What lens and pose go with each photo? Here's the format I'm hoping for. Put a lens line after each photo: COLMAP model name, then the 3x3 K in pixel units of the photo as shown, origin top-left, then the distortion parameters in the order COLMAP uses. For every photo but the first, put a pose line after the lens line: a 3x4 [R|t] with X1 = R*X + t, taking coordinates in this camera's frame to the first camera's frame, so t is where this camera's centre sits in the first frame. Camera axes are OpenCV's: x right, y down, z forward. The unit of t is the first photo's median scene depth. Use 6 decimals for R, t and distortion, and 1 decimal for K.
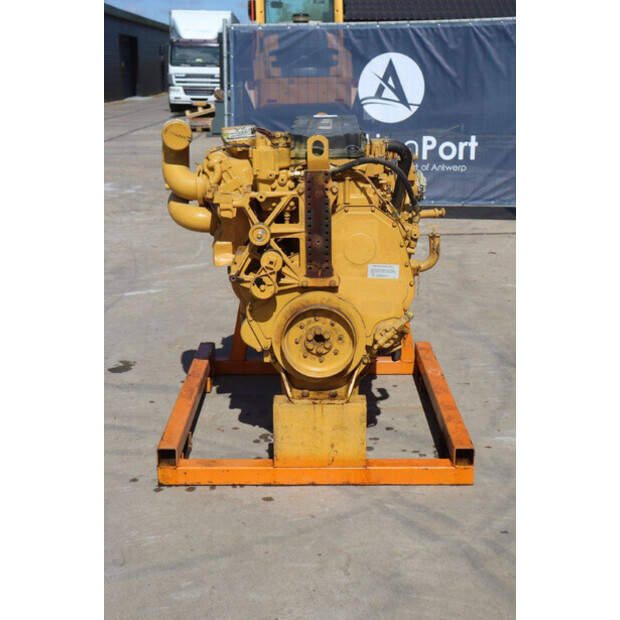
lens RADIAL K [[886.5, 0, 304.9], [0, 886.5, 306.2], [0, 0, 1]] dist [0.096581, 0.000000]
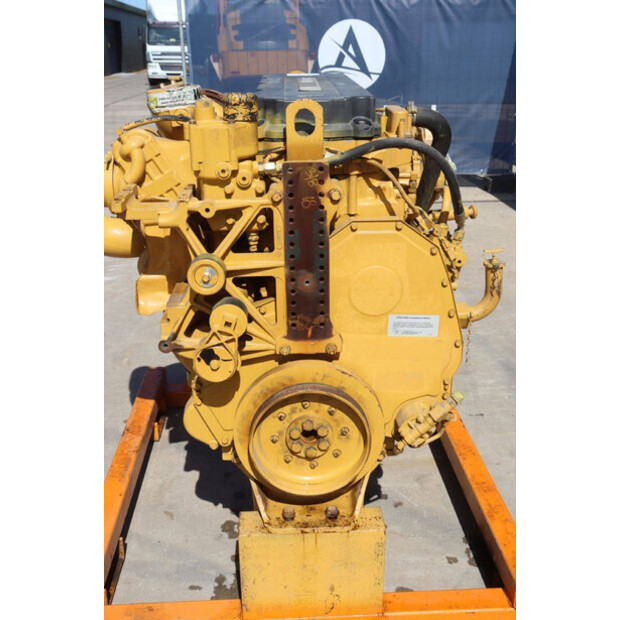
lens RADIAL K [[704.2, 0, 308.2], [0, 704.2, 306.9], [0, 0, 1]] dist [-0.013802, 0.000000]
pose [[0.998225, -0.021020, 0.055723, -0.010645], [0.015943, 0.995811, 0.090038, -0.096740], [-0.057382, -0.088989, 0.994378, 0.520755]]
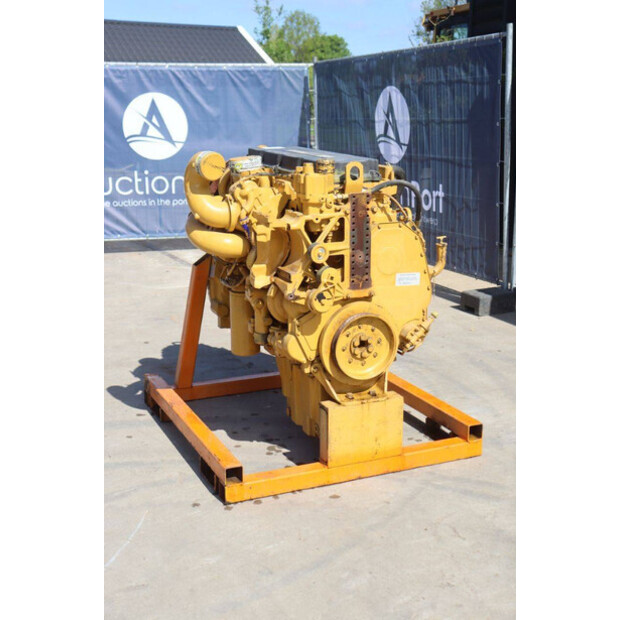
lens RADIAL K [[865.6, 0, 310.6], [0, 865.6, 309.8], [0, 0, 1]] dist [0.092537, 0.000000]
pose [[0.911028, -0.091889, 0.401976, -0.475740], [0.106217, 0.994252, -0.013447, 0.001586], [-0.398430, 0.054947, 0.915551, 0.031365]]
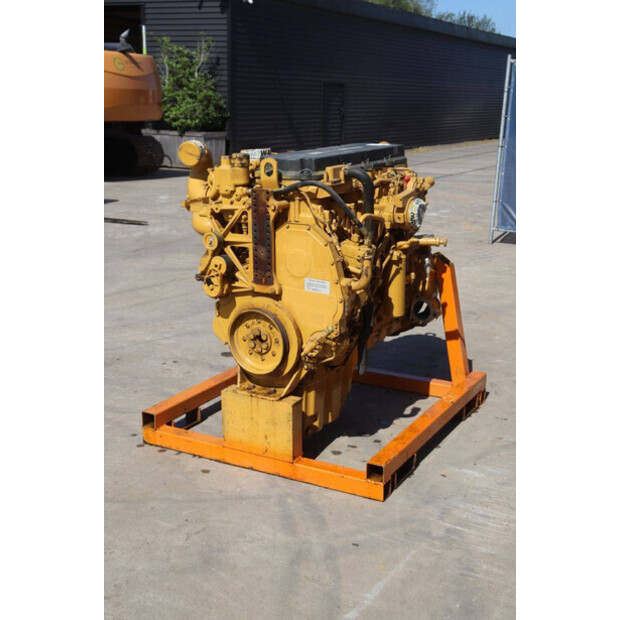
lens RADIAL K [[842.8, 0, 311.3], [0, 842.8, 313.4], [0, 0, 1]] dist [0.070112, 0.000000]
pose [[0.881410, 0.128872, -0.454431, 0.552938], [-0.136422, 0.990517, 0.016297, -0.021790], [0.452222, 0.047630, 0.890633, 0.080883]]
